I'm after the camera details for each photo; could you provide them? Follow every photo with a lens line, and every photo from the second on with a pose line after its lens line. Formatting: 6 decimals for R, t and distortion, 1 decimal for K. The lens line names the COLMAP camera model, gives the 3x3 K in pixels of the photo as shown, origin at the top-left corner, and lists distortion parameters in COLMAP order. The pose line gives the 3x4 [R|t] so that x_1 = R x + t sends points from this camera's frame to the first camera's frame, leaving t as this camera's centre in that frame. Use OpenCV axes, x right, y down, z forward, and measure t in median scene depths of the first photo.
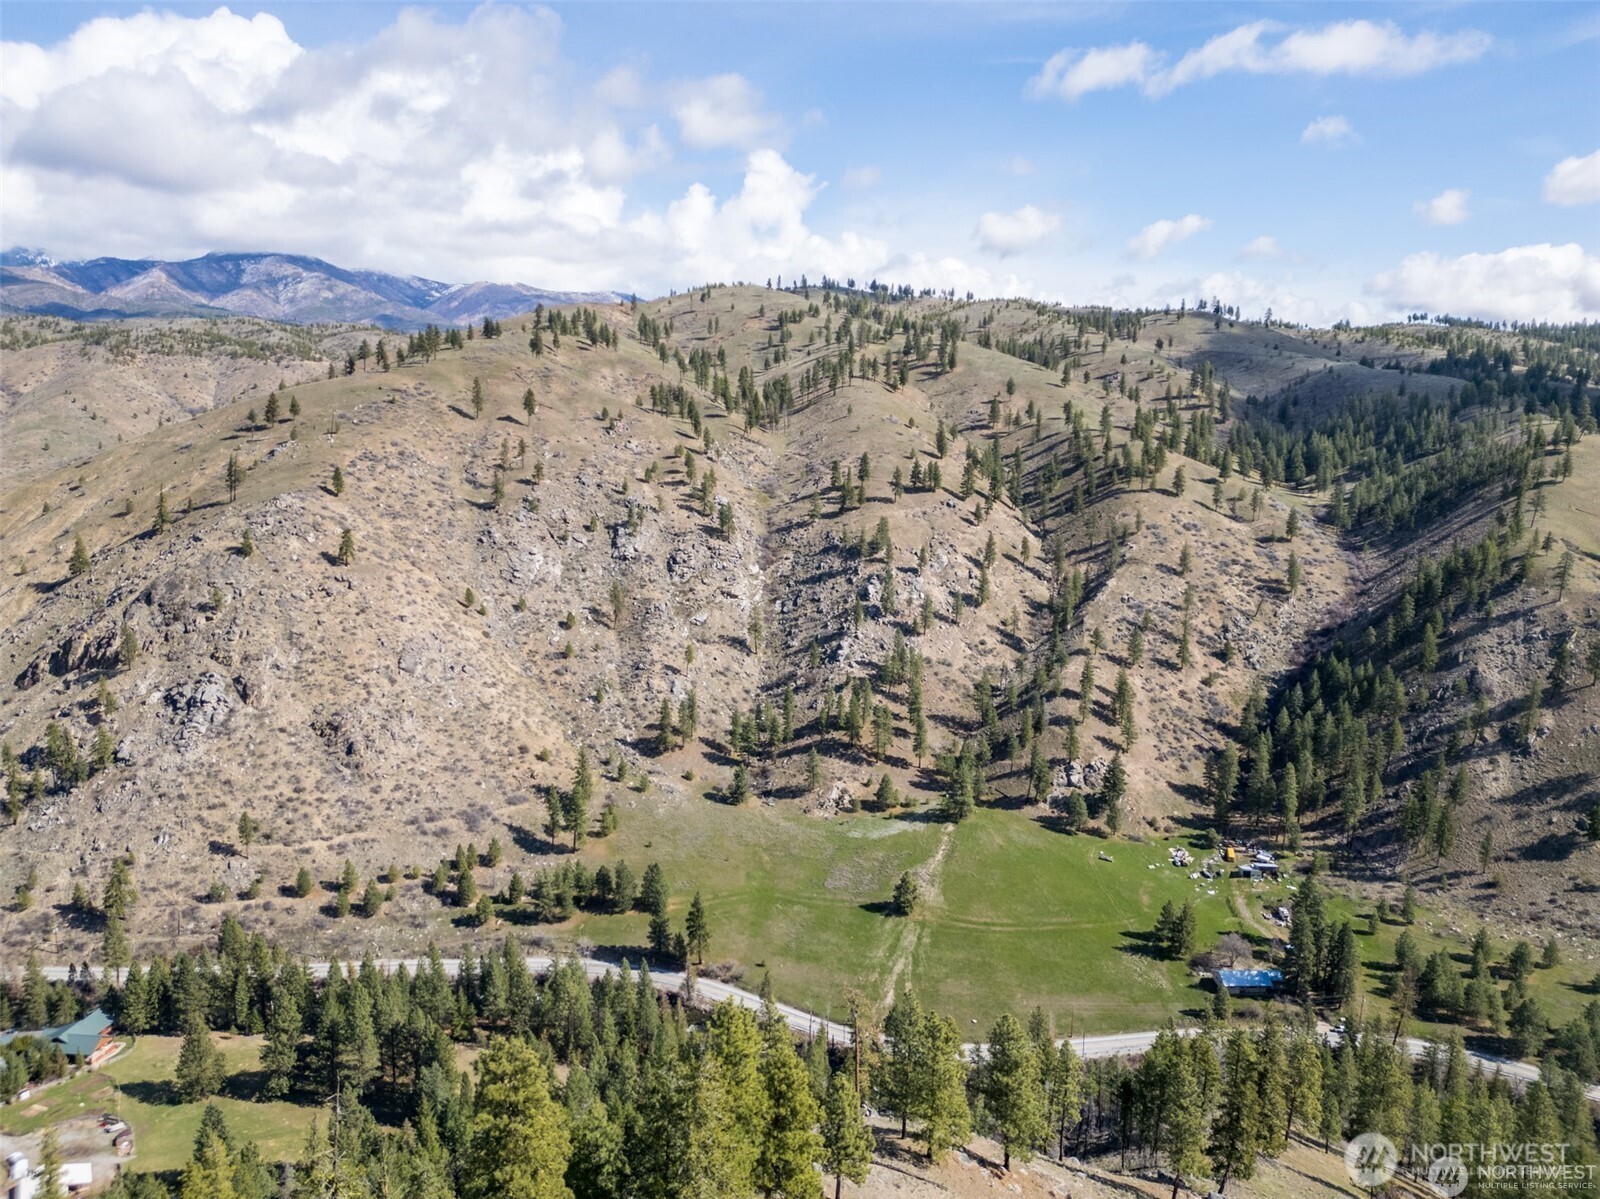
lens RADIAL K [[1109.2, 0, 808.7], [0, 1109.2, 590.0], [0, 0, 1]] dist [0.086520, -0.080653]
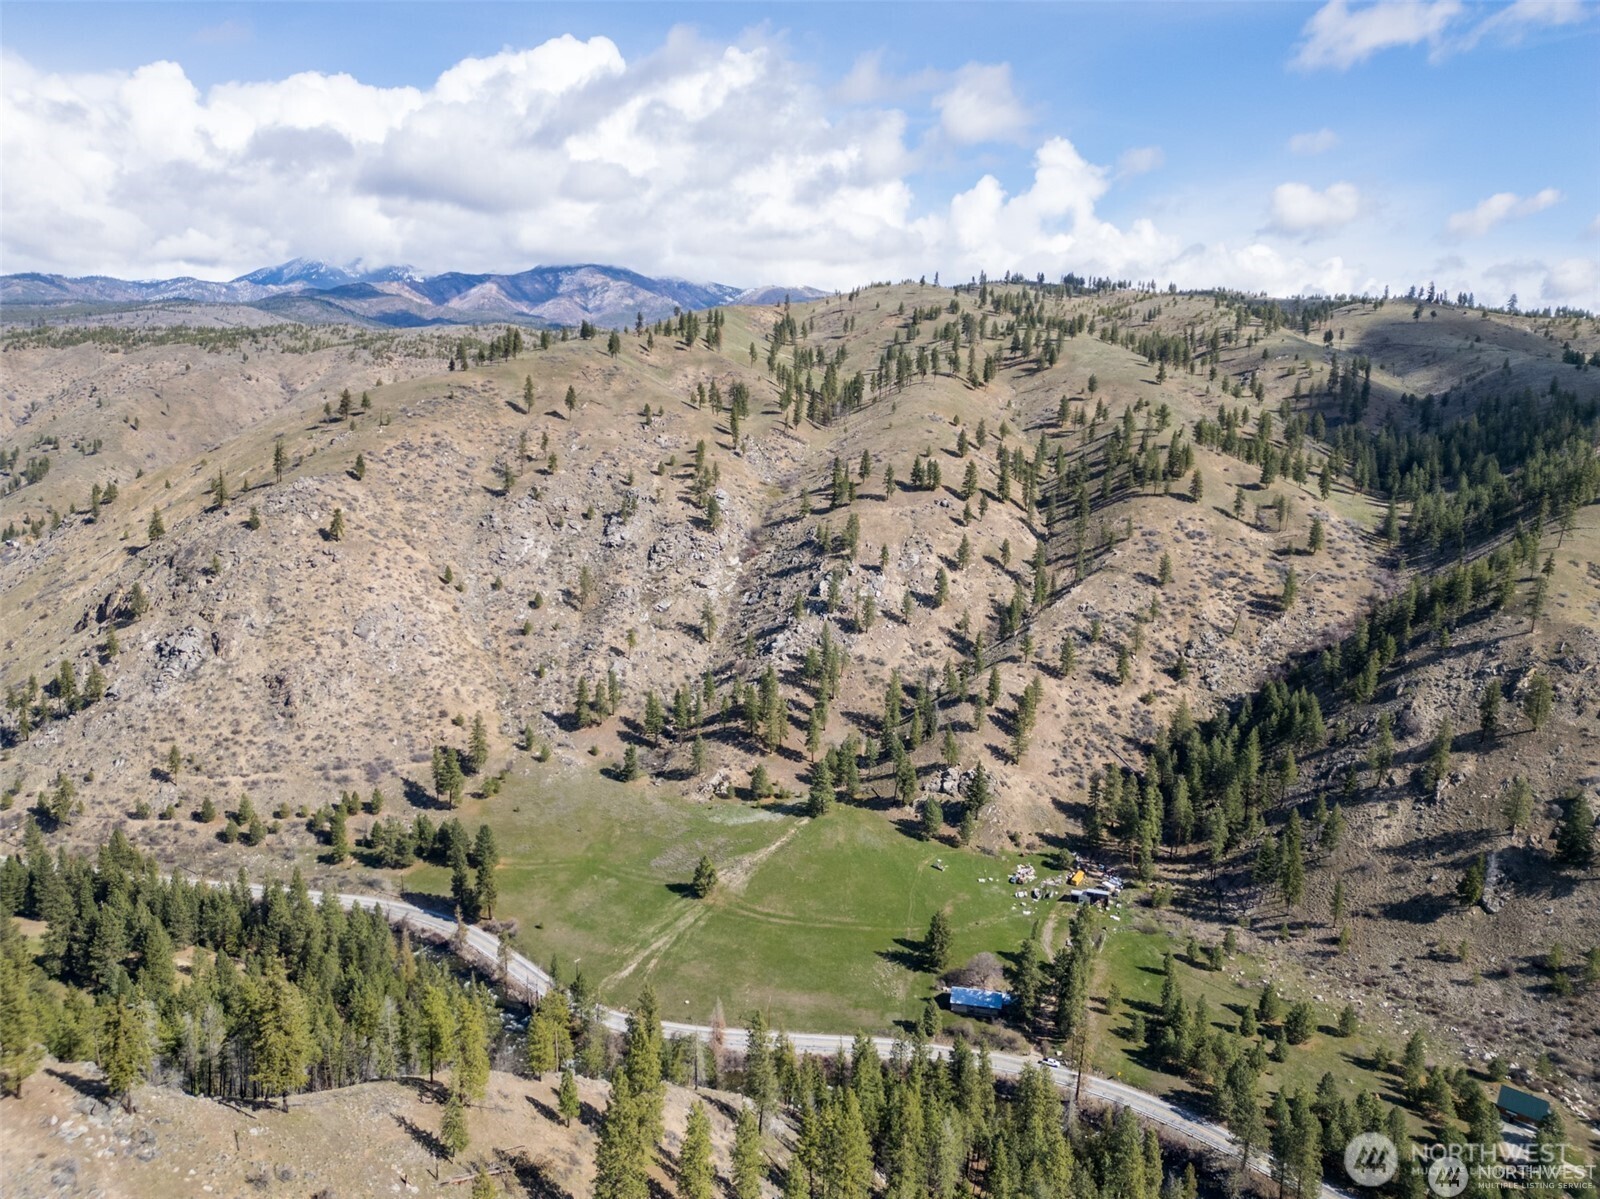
lens RADIAL K [[1109.2, 0, 808.8], [0, 1109.2, 594.1], [0, 0, 1]] dist [0.086520, -0.080653]
pose [[0.966584, 0.048072, -0.251804, 0.318575], [-0.046857, 0.998843, 0.010821, -0.002837], [0.252033, 0.001339, 0.967718, 0.023363]]
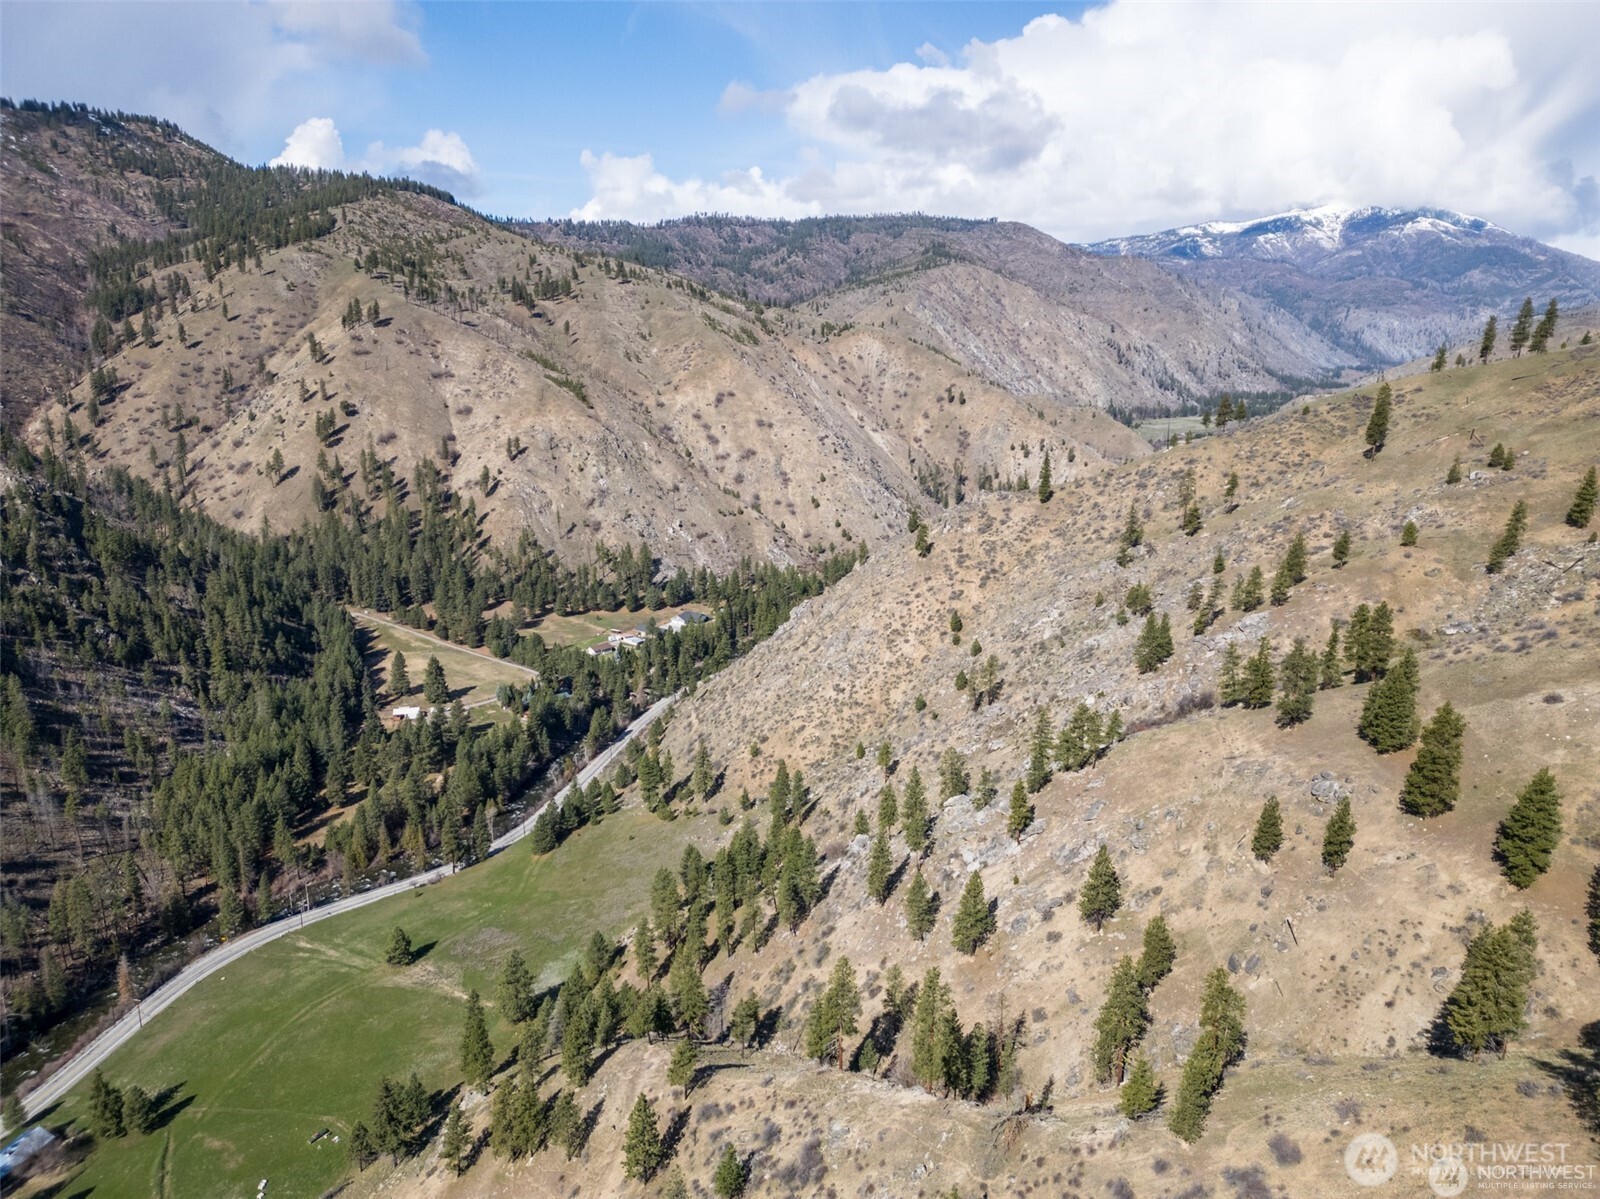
lens RADIAL K [[1109.2, 0, 804.3], [0, 1109.2, 611.0], [0, 0, 1]] dist [0.086520, -0.080653]
pose [[-0.303017, 0.221251, -0.926946, 0.602735], [-0.172094, 0.943981, 0.281574, -0.244416], [0.937318, 0.244844, -0.247967, 1.114681]]
